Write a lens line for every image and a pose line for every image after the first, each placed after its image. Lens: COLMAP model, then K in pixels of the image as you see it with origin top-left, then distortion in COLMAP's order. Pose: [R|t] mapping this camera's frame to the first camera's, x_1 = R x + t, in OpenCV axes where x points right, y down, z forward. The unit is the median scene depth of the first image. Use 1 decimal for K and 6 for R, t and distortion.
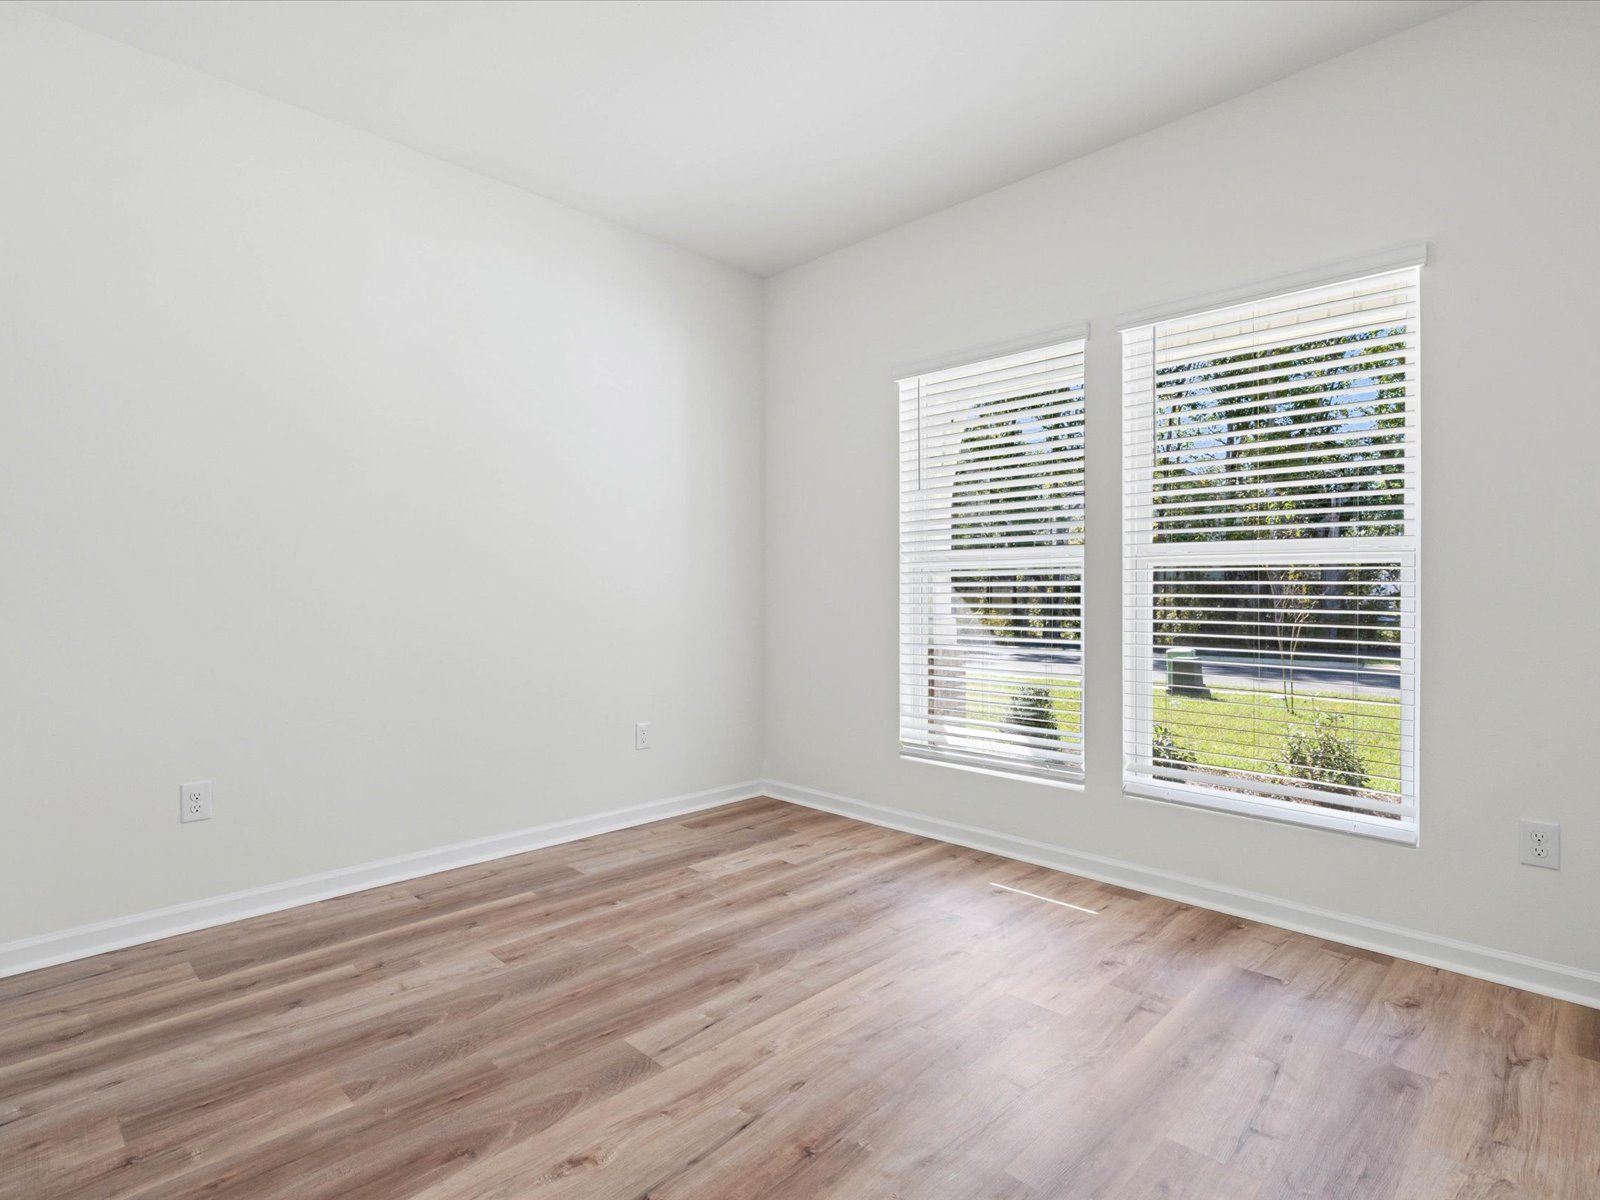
lens RADIAL K [[853.1, 0, 800.0], [0, 853.1, 600.0], [0, 0, 1]] dist [0.001382, 0.001148]
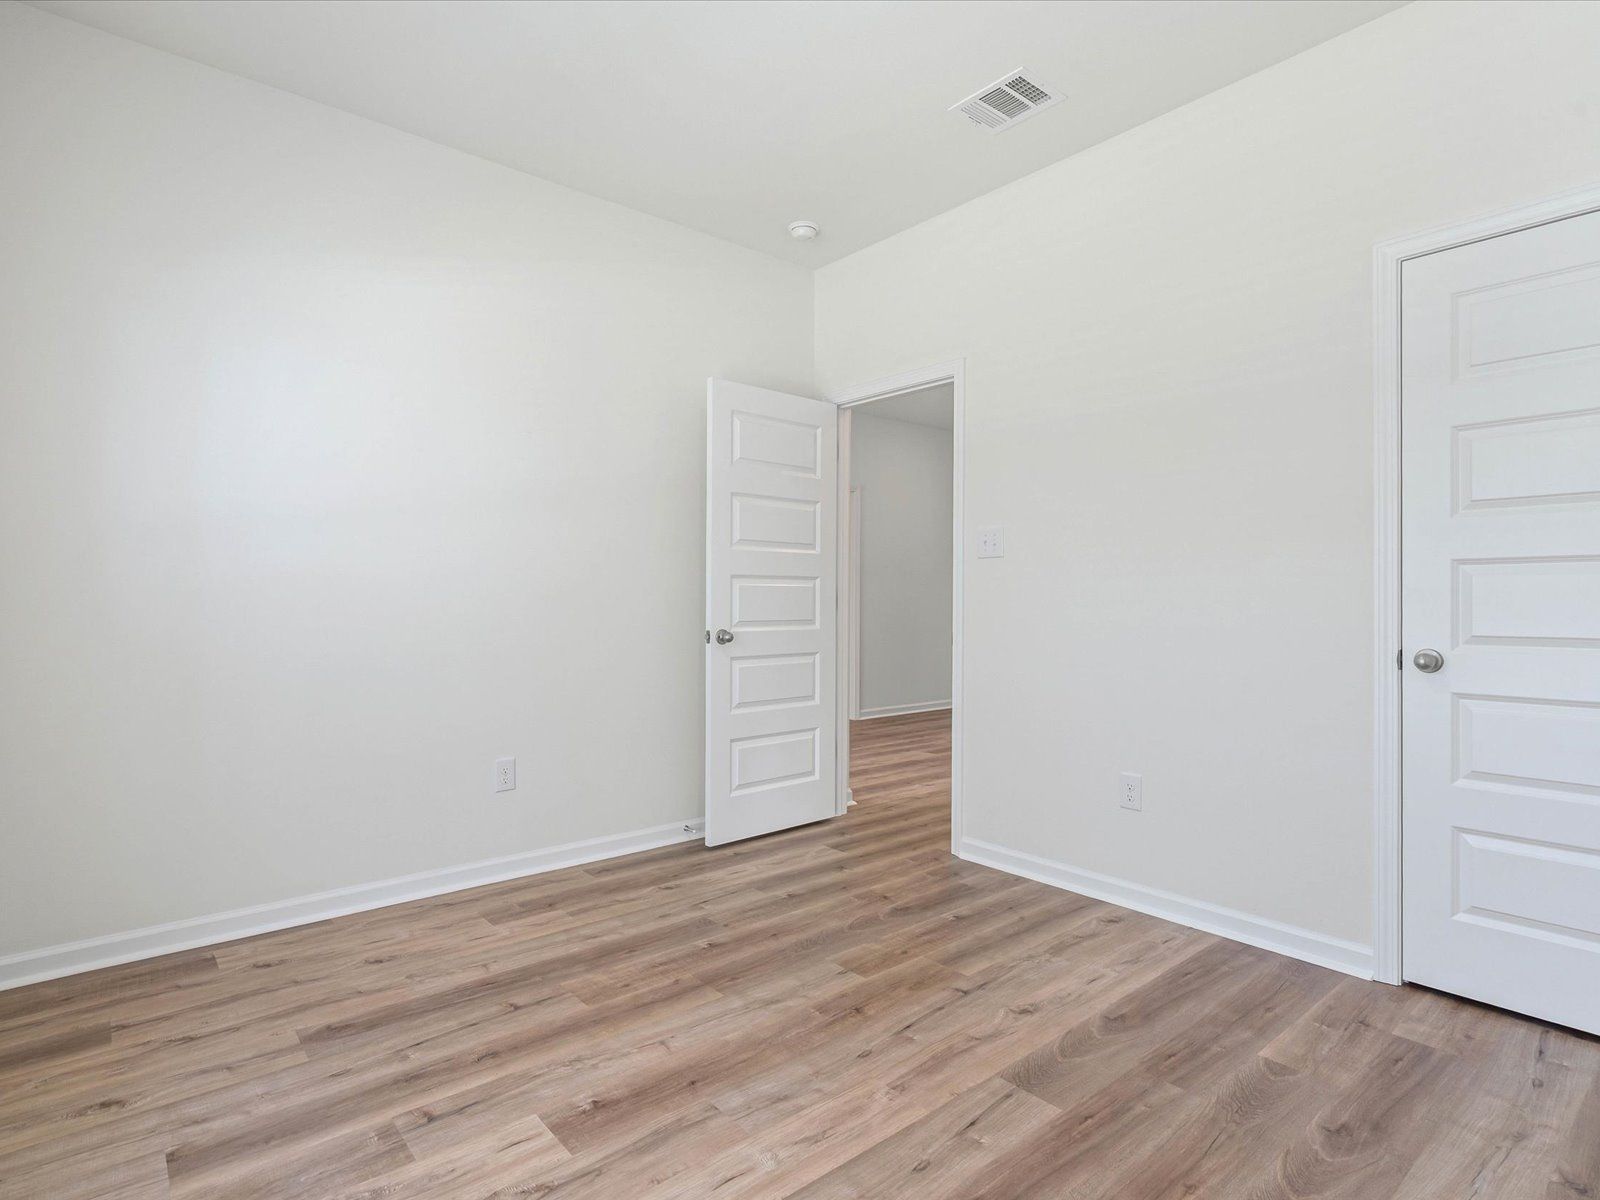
lens RADIAL K [[853.1, 0, 800.0], [0, 853.1, 600.0], [0, 0, 1]] dist [0.001382, 0.001148]
pose [[-0.995977, -0.004505, 0.089500, -0.015059], [-0.003164, 0.999881, 0.015121, -0.023785], [-0.089558, 0.014777, -0.995872, 1.998664]]
